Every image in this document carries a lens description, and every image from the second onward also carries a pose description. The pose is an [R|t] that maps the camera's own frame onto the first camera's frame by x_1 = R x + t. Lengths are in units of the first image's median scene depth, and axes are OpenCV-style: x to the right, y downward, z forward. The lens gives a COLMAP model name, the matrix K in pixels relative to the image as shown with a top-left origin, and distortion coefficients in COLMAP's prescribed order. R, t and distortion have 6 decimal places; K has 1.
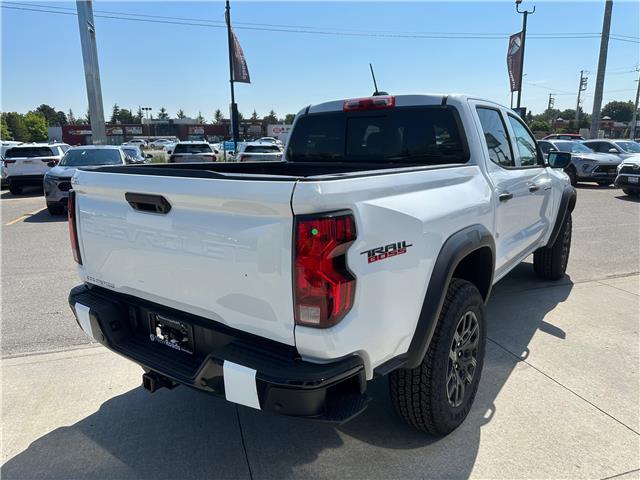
lens RADIAL K [[459.1, 0, 322.0], [0, 459.1, 238.0], [0, 0, 1]] dist [0.030752, -0.042728]
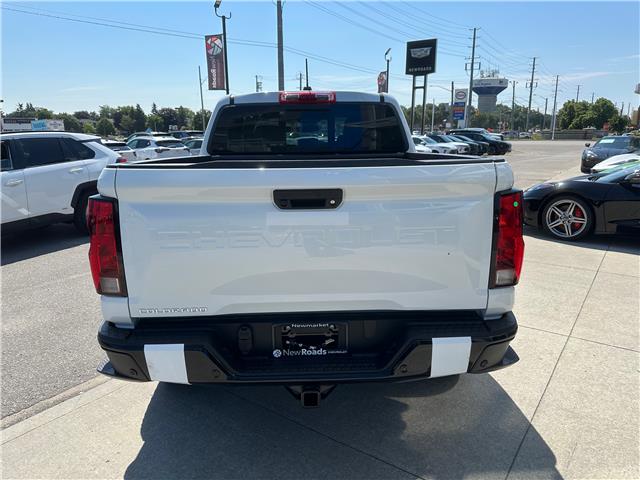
lens RADIAL K [[459.1, 0, 325.4], [0, 459.1, 235.2], [0, 0, 1]] dist [0.030752, -0.042728]
pose [[0.794071, -0.126991, 0.594411, -0.751543], [0.126420, 0.991051, 0.042847, -0.032400], [-0.594533, 0.041122, 0.803019, 0.219421]]
